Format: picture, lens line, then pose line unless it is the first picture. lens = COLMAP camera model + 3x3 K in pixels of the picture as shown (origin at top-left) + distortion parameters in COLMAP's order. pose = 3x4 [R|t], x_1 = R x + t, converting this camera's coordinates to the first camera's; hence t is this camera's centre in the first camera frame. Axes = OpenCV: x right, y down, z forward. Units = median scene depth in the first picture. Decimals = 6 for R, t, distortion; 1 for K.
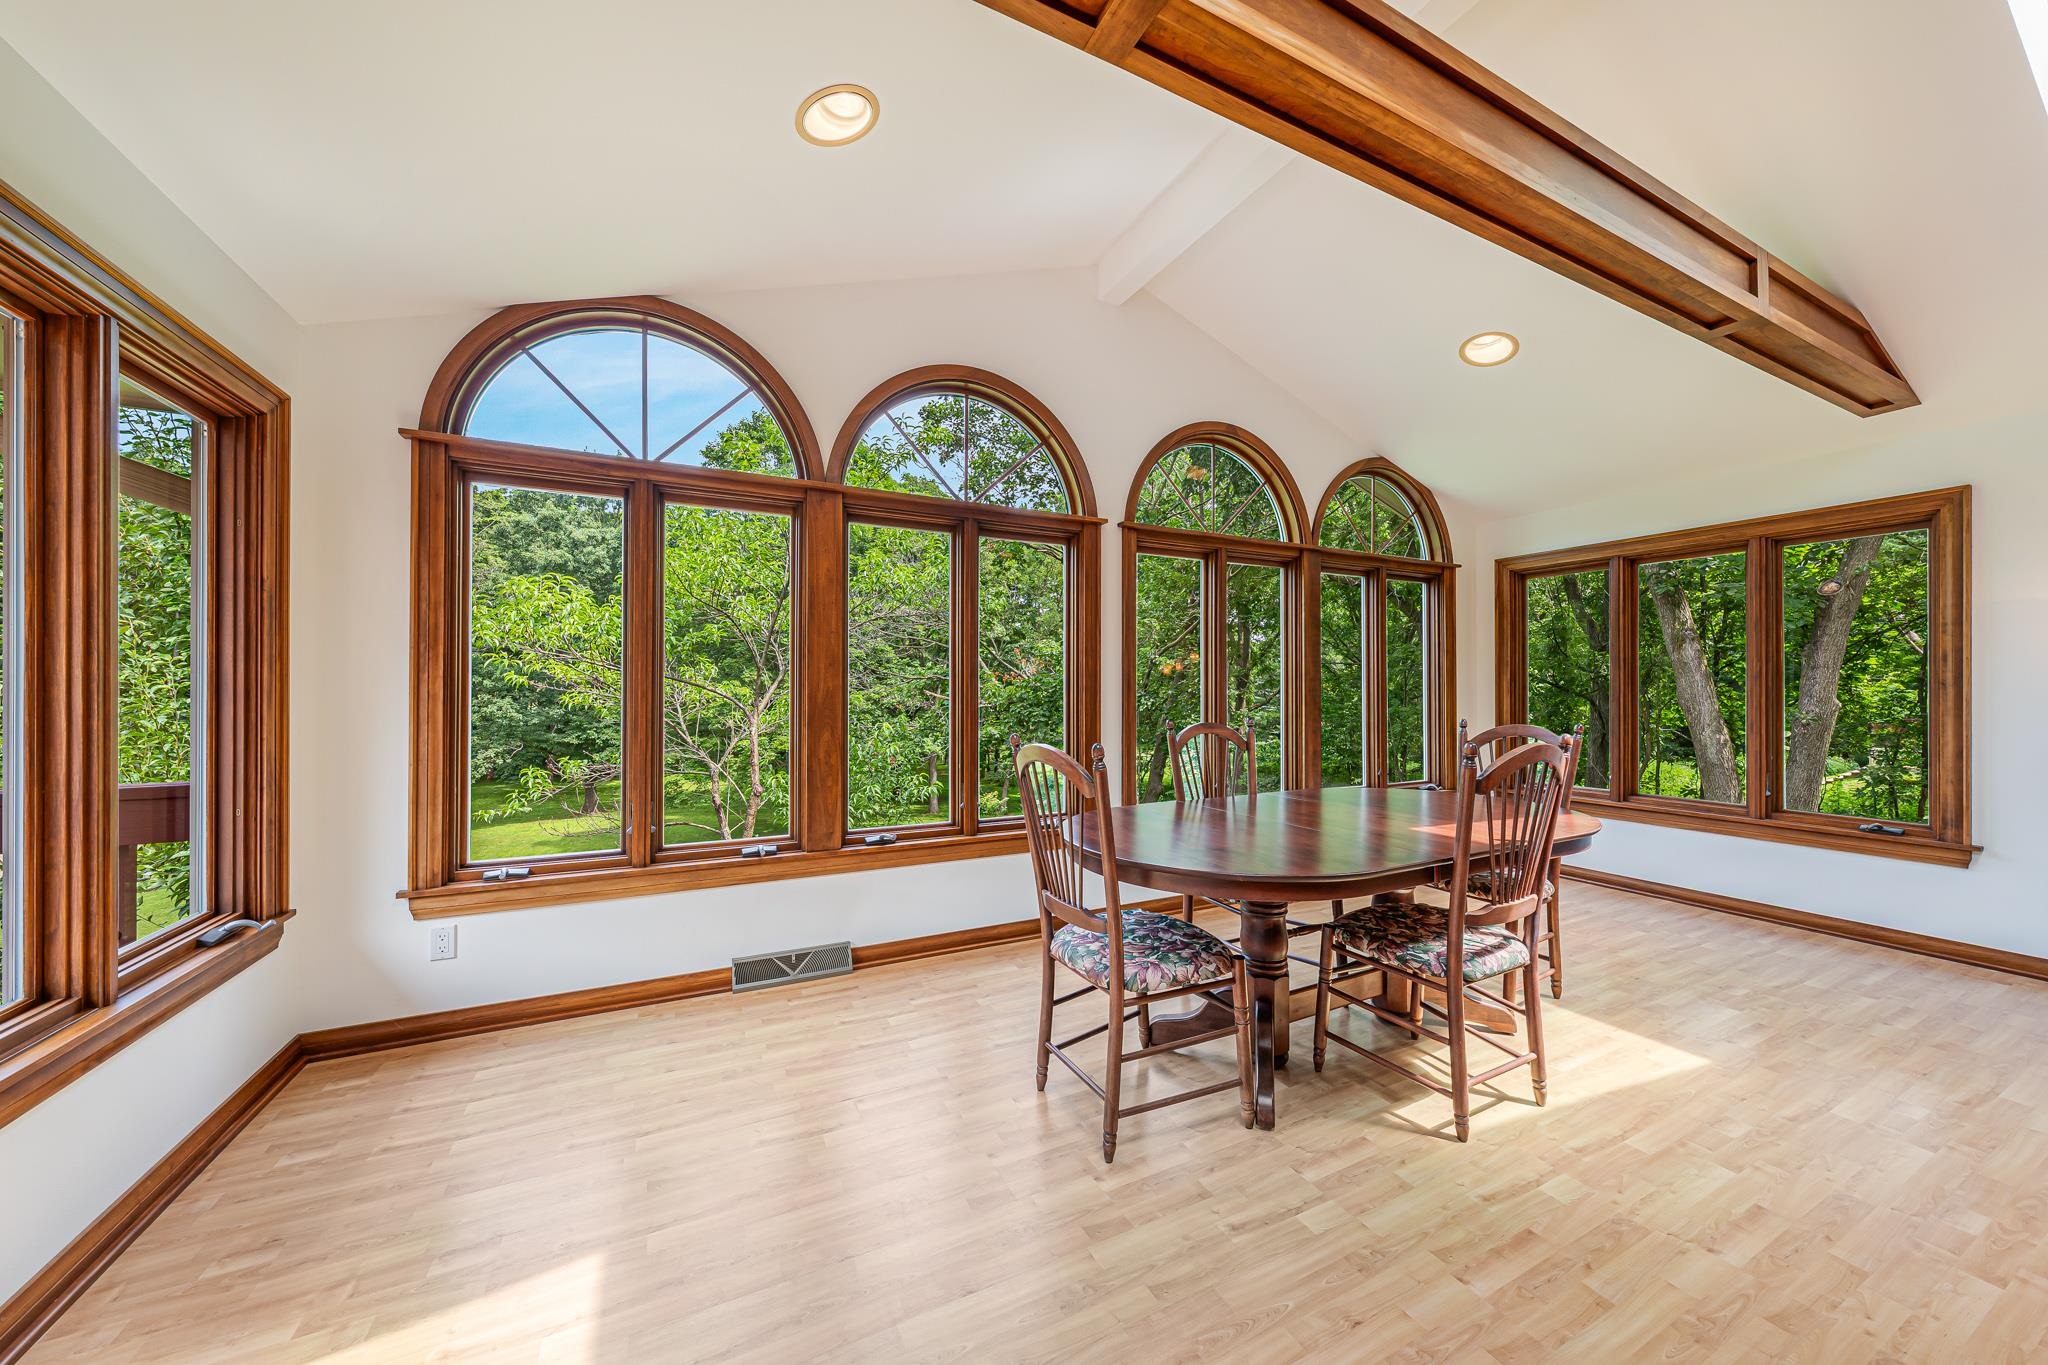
lens RADIAL K [[705.8, 0, 1027.6], [0, 705.8, 685.2], [0, 0, 1]] dist [-0.004560, -0.000238]
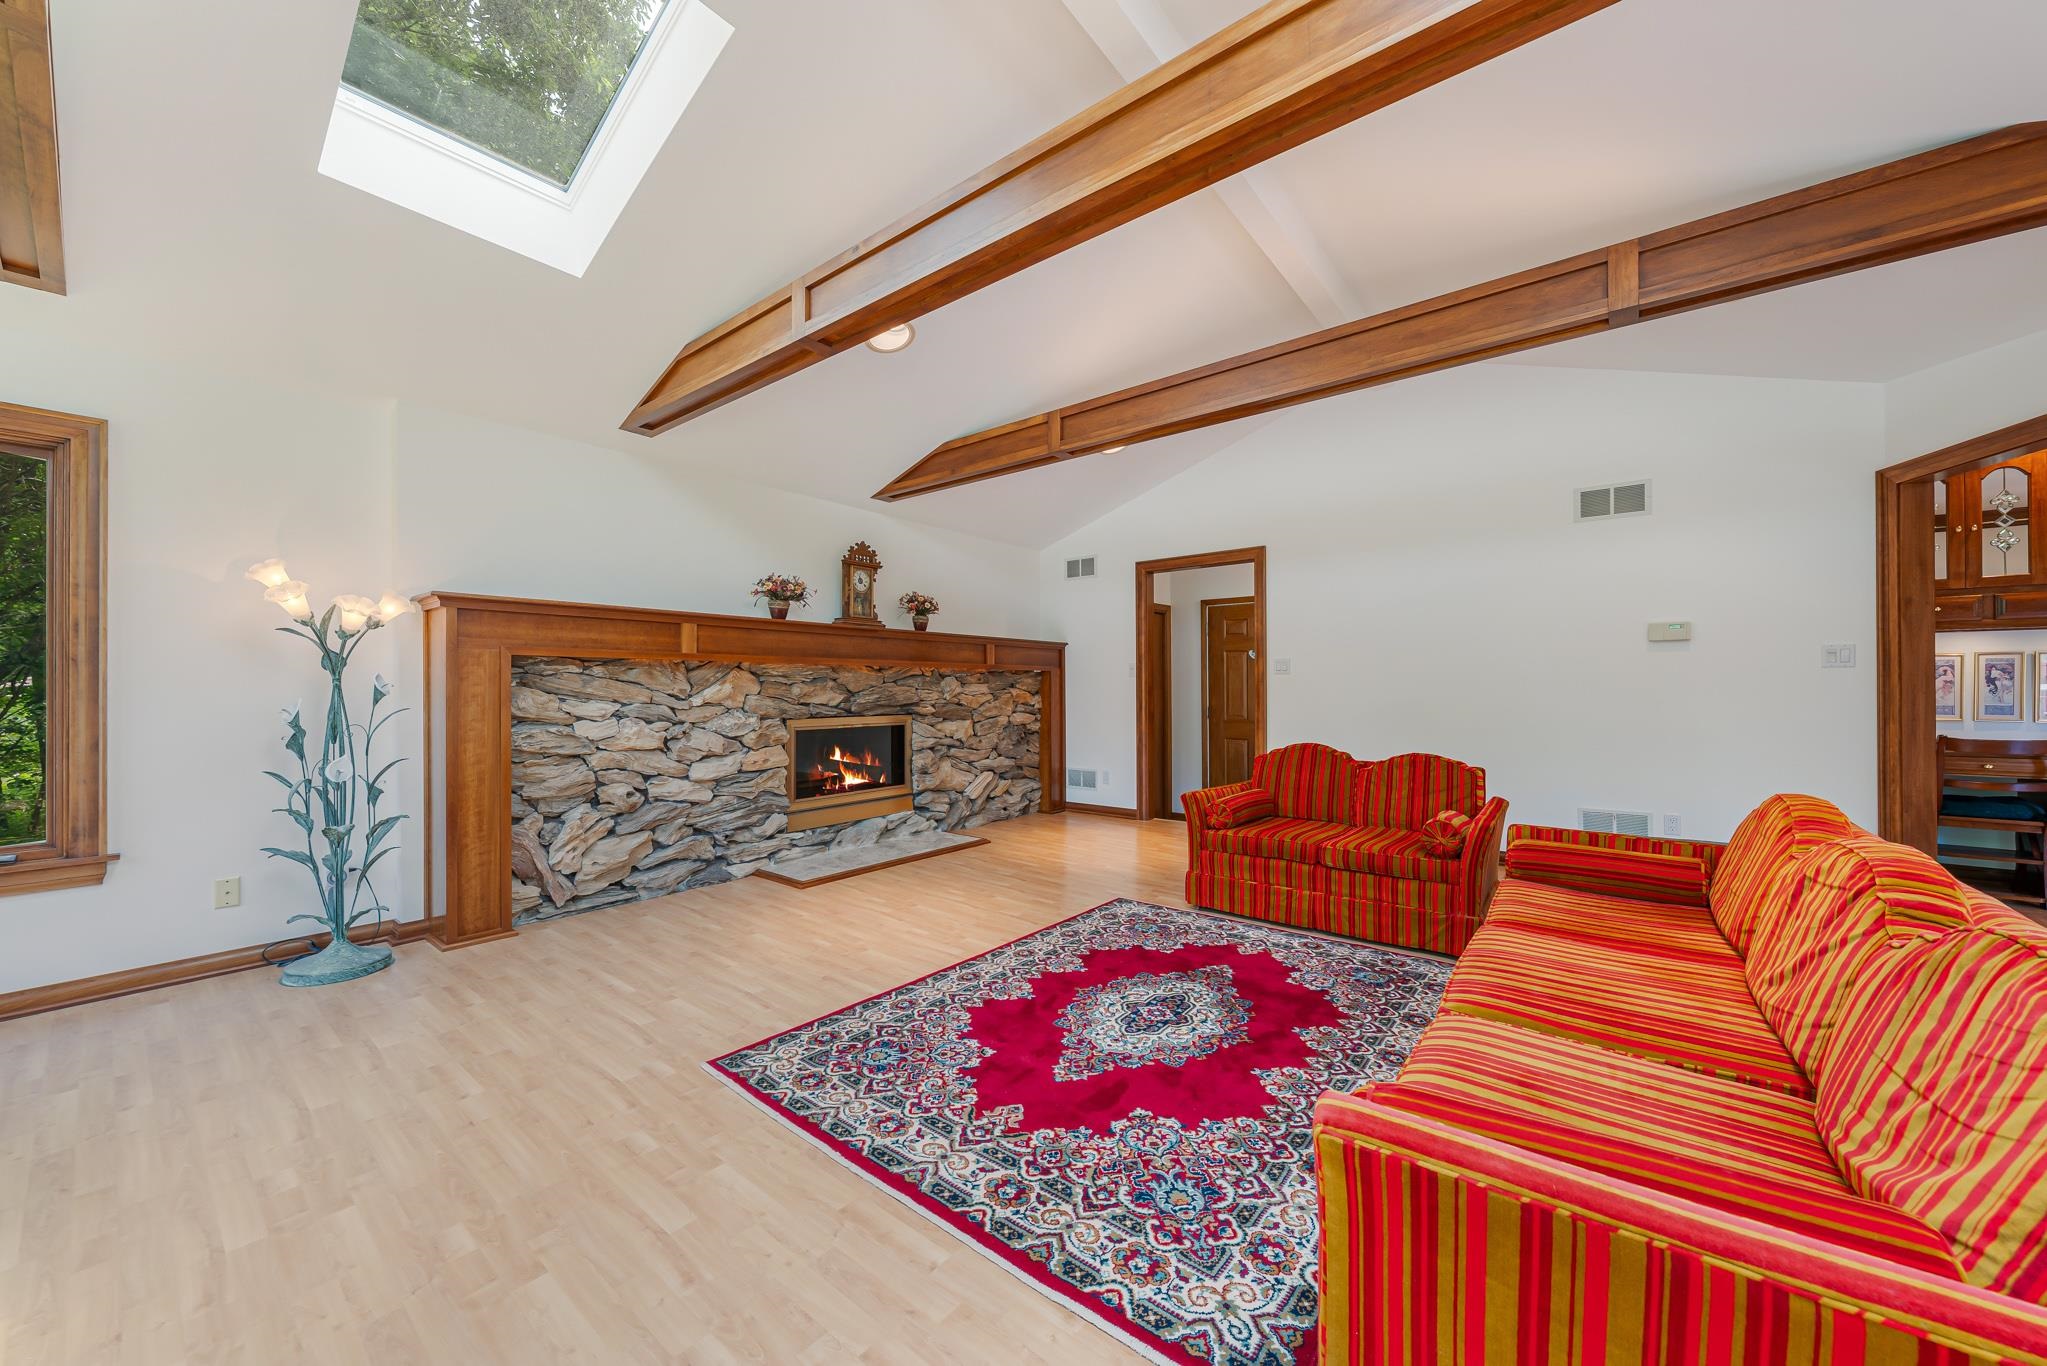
lens RADIAL K [[746.9, 0, 1028.0], [0, 746.9, 685.0], [0, 0, 1]] dist [-0.001698, -0.000162]
pose [[-0.422880, 0.003014, 0.906181, 0.087591], [-0.002664, 0.999986, -0.004570, 0.028951], [-0.906182, -0.004347, -0.422866, 0.393197]]
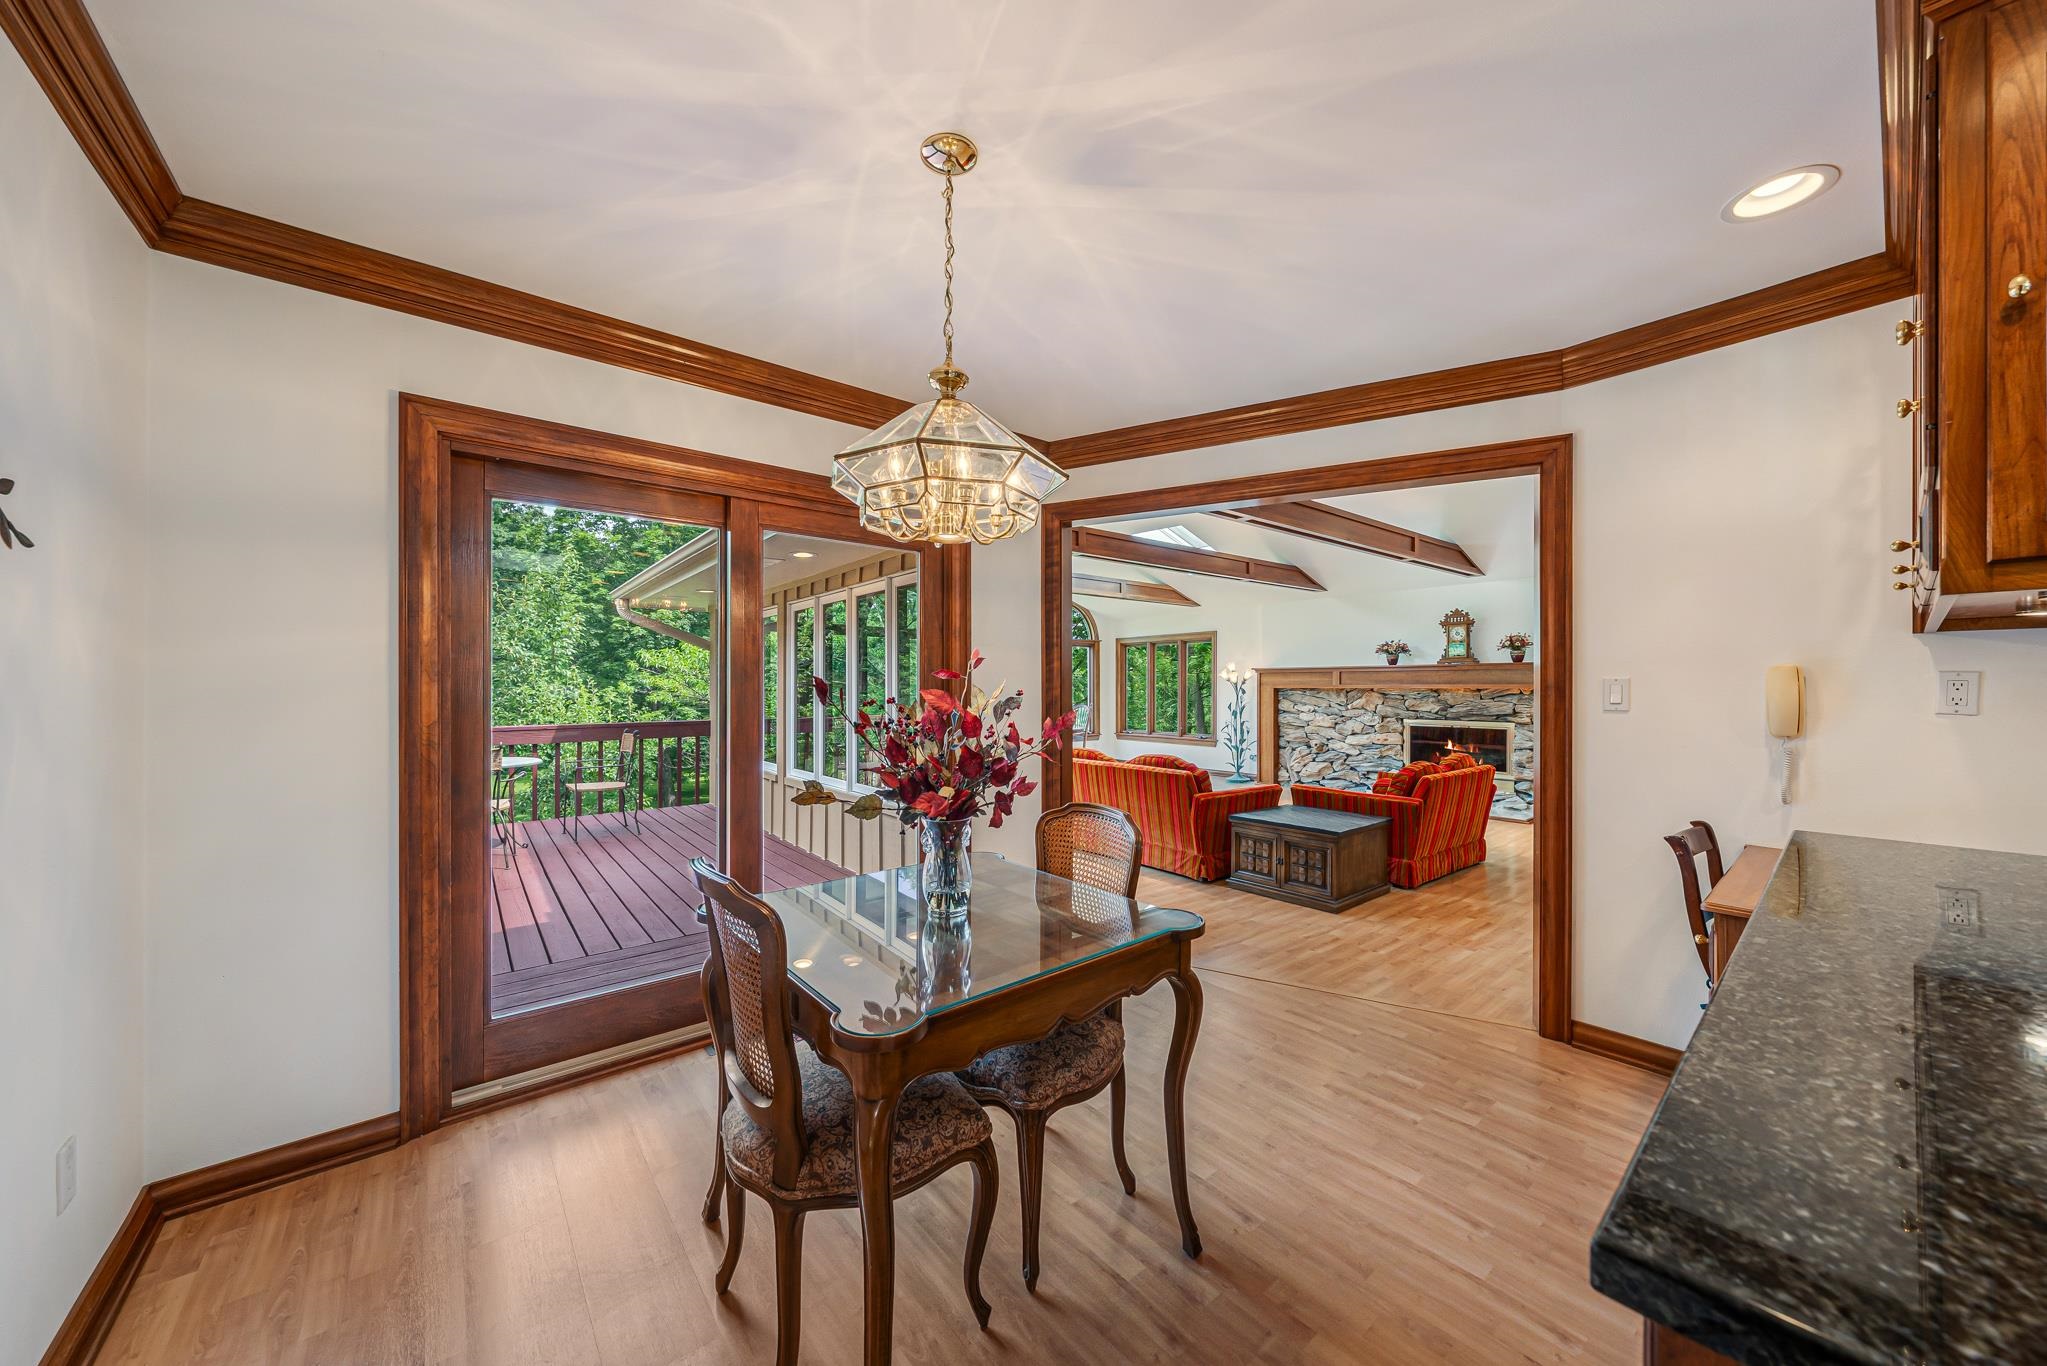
lens RADIAL K [[714.1, 0, 1029.2], [0, 714.1, 685.8], [0, 0, 1]] dist [-0.000572, -0.000107]
pose [[0.976298, 0.000314, 0.216429, -0.248994], [-0.000834, 0.999997, 0.002311, -0.035484], [-0.216427, -0.002436, 0.976296, -2.150504]]
